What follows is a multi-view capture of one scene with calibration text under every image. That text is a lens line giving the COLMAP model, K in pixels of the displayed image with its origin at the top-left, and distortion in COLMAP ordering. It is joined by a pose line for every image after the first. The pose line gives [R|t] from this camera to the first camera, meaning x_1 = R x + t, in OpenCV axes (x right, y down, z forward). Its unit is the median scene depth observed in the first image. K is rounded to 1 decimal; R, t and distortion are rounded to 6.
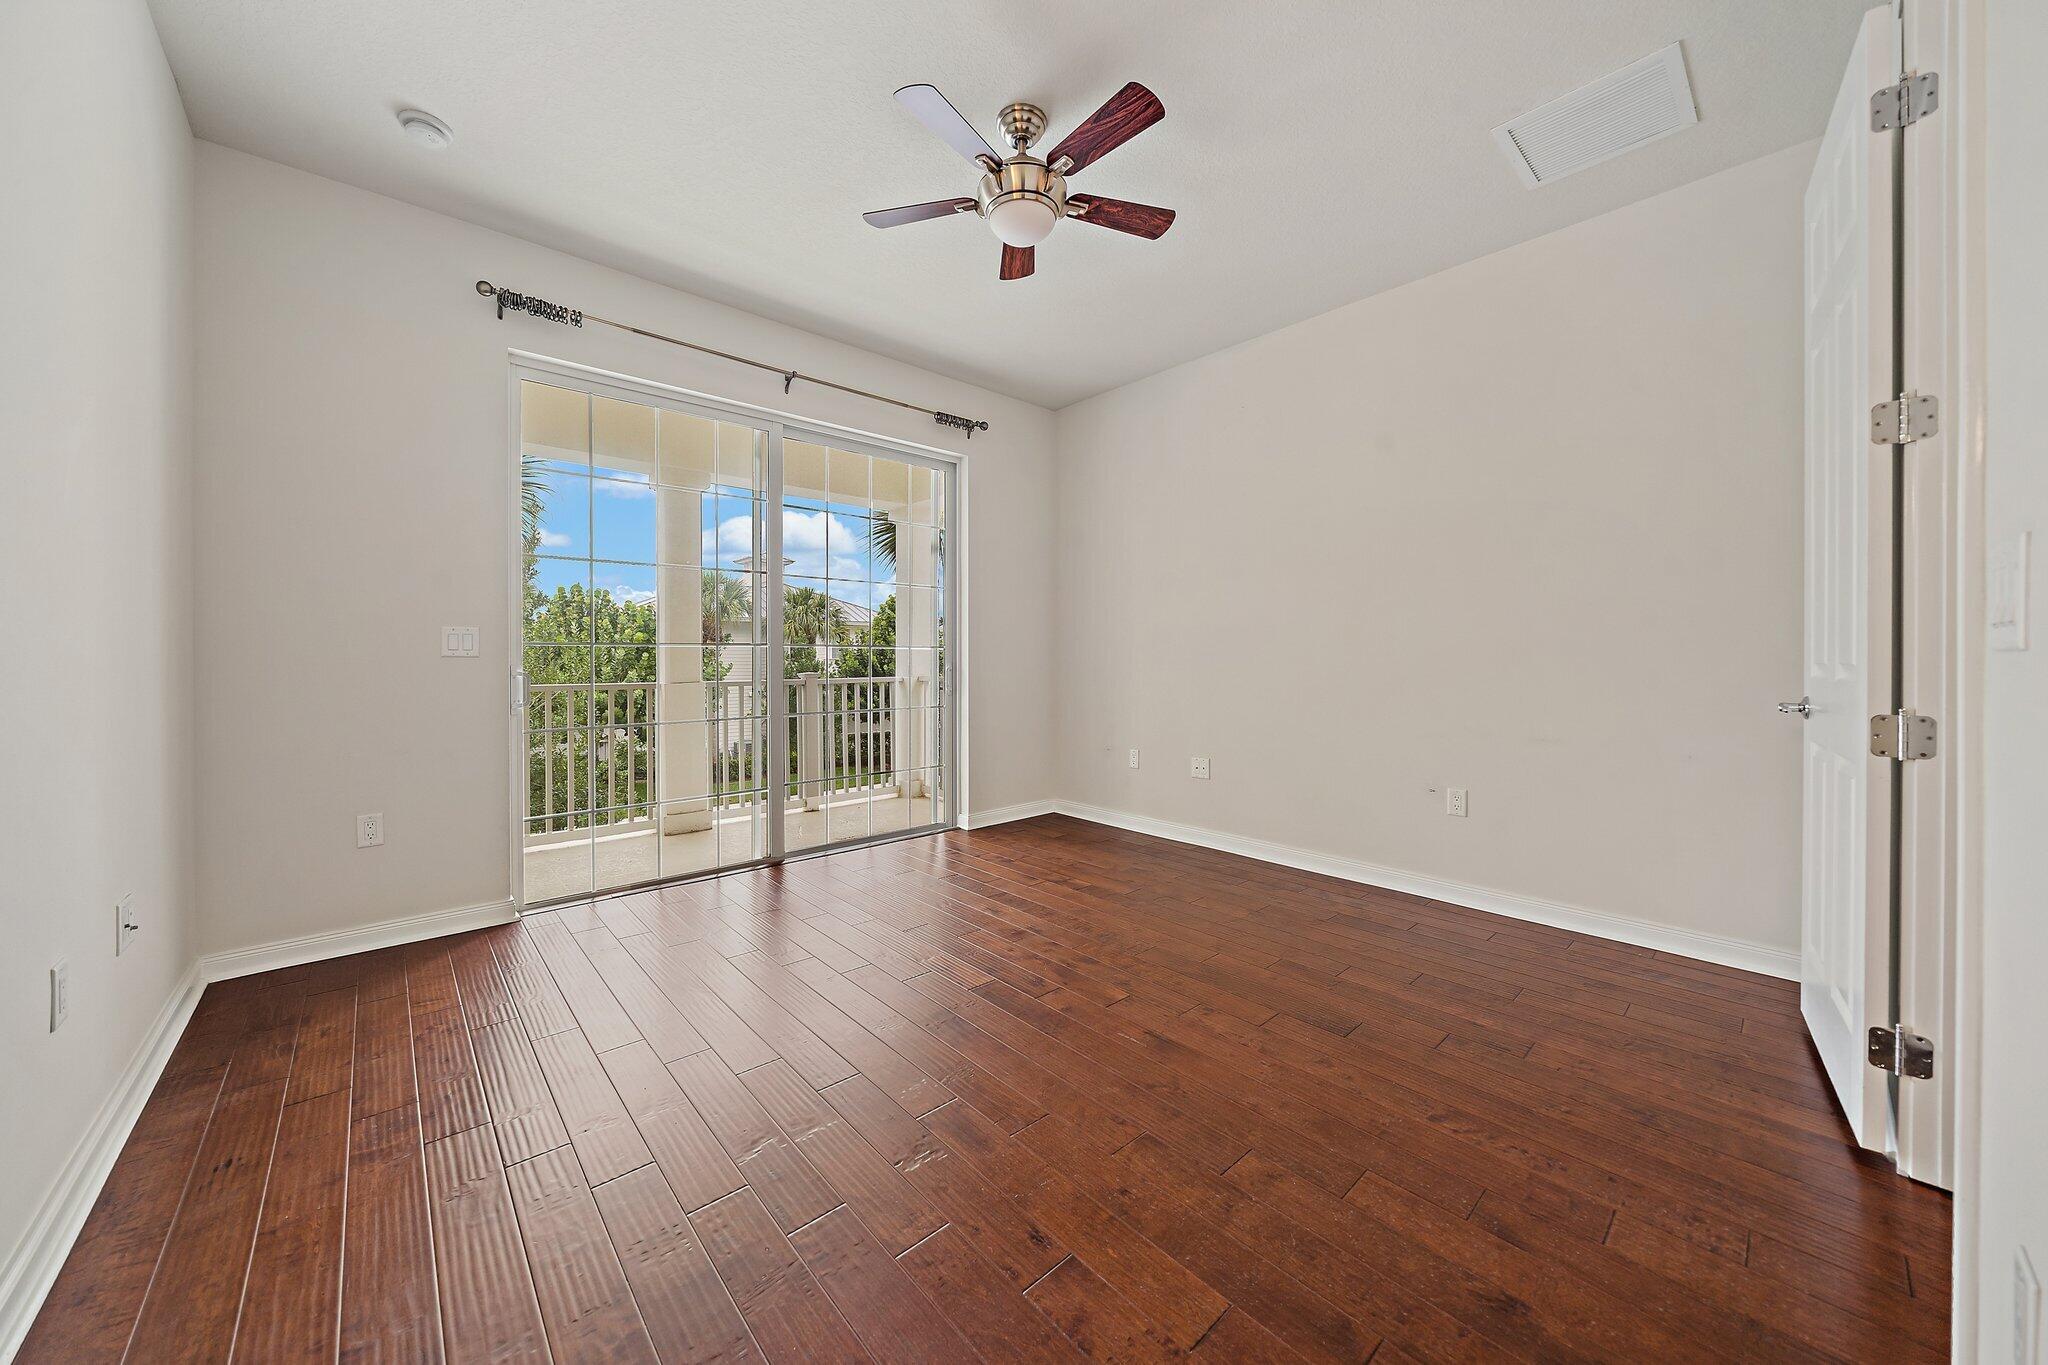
lens RADIAL K [[773.4, 0, 1024.3], [0, 773.4, 664.3], [0, 0, 1]] dist [-0.000532, -0.000071]
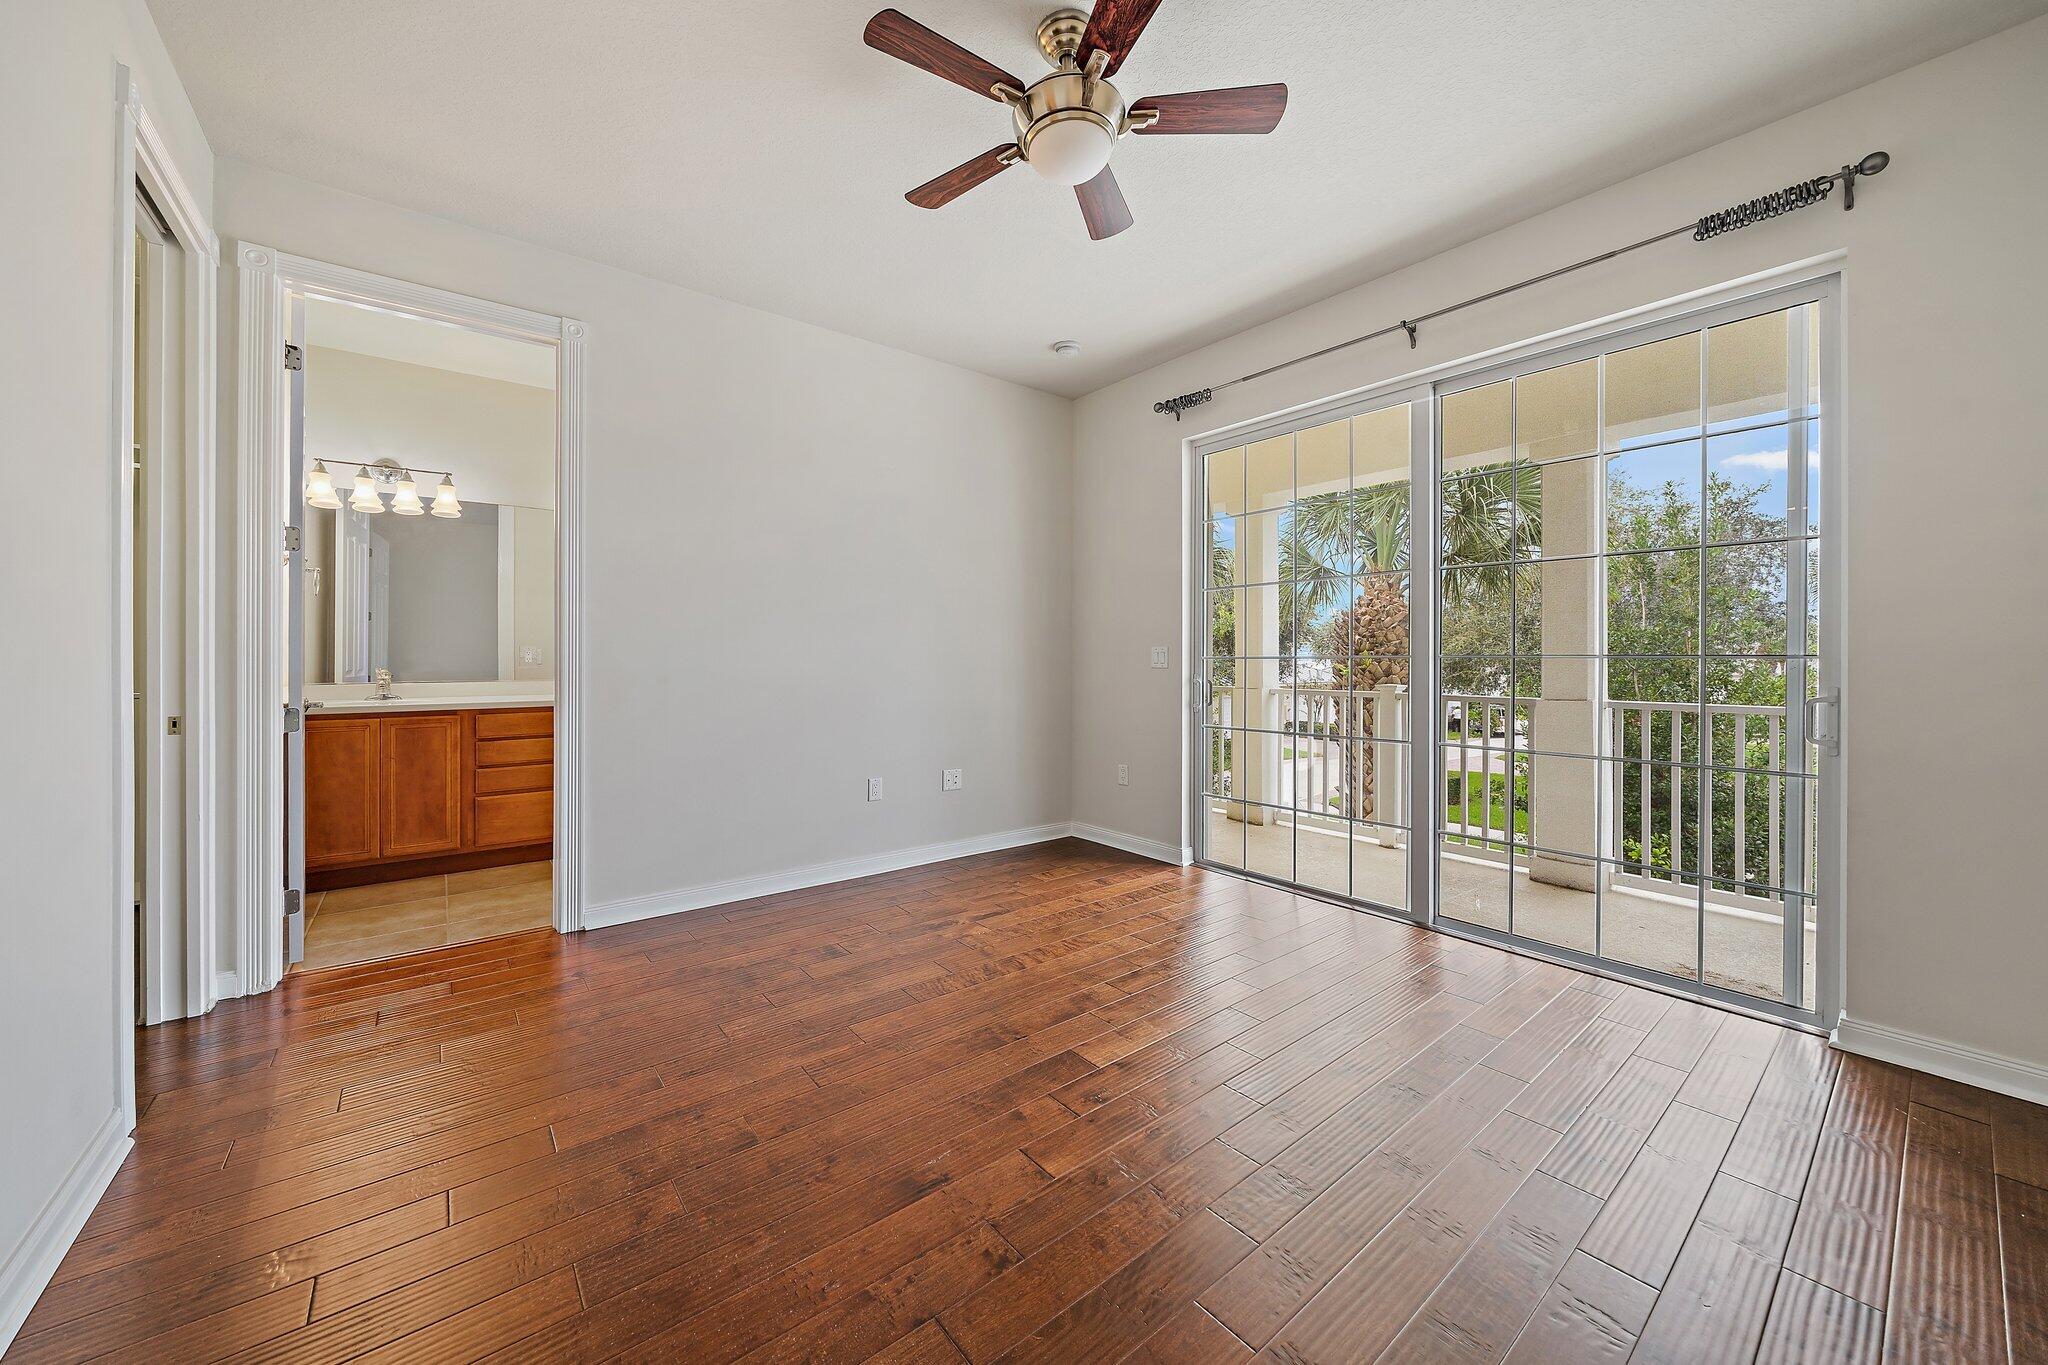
lens RADIAL K [[729.4, 0, 1011.8], [0, 729.4, 672.0], [0, 0, 1]] dist [-0.001823, -0.000166]
pose [[-0.099592, 0.023092, -0.994760, 0.642823], [-0.010392, 0.999652, 0.024246, -0.031820], [0.994974, 0.012752, -0.099318, 0.844685]]
